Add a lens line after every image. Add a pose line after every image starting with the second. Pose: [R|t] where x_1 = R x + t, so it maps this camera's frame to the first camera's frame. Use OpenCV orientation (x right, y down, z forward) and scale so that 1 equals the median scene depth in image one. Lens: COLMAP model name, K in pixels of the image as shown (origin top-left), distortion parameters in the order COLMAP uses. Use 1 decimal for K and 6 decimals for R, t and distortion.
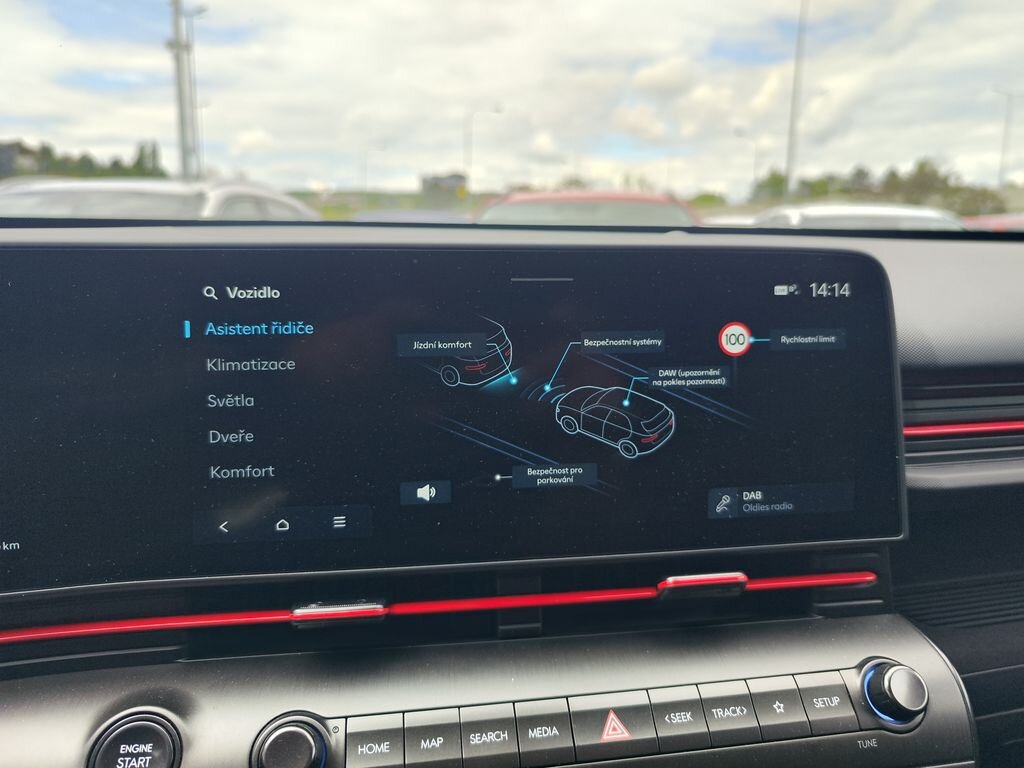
lens RADIAL K [[774.7, 0, 517.7], [0, 774.7, 369.4], [0, 0, 1]] dist [-0.008225, 0.009215]
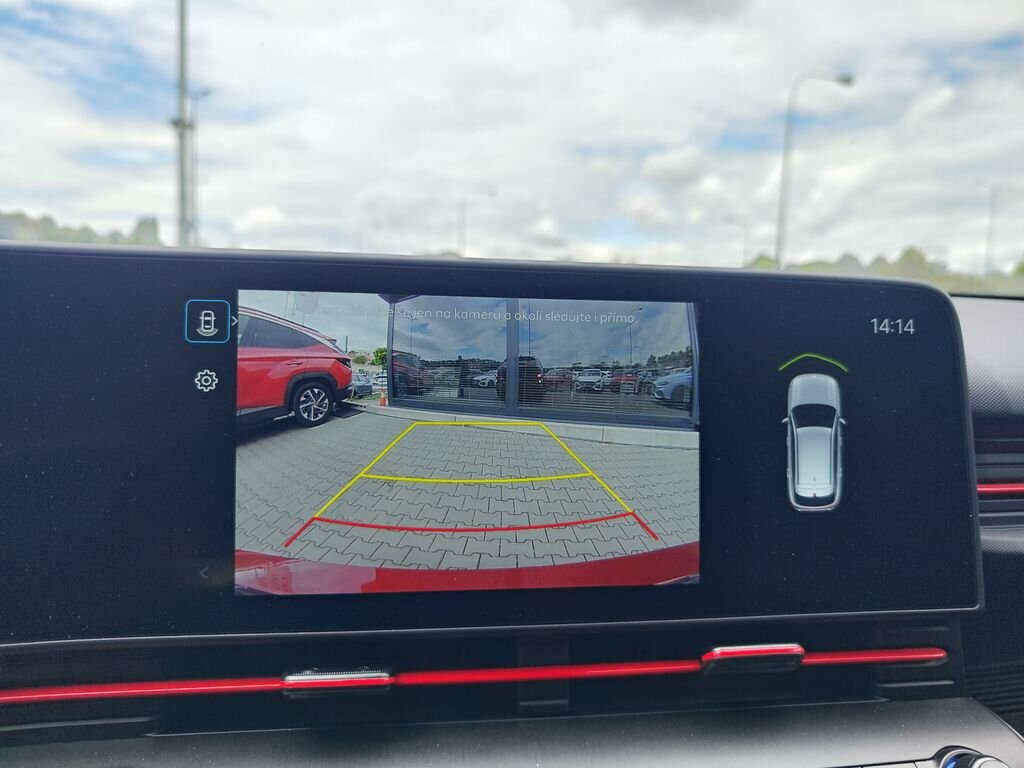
lens RADIAL K [[774.7, 0, 514.3], [0, 774.7, 399.4], [0, 0, 1]] dist [-0.008225, 0.009215]
pose [[0.999844, 0.017641, -0.000839, -0.035066], [-0.017655, 0.997196, -0.072722, 0.054878], [-0.000447, 0.072725, 0.997352, 0.105534]]
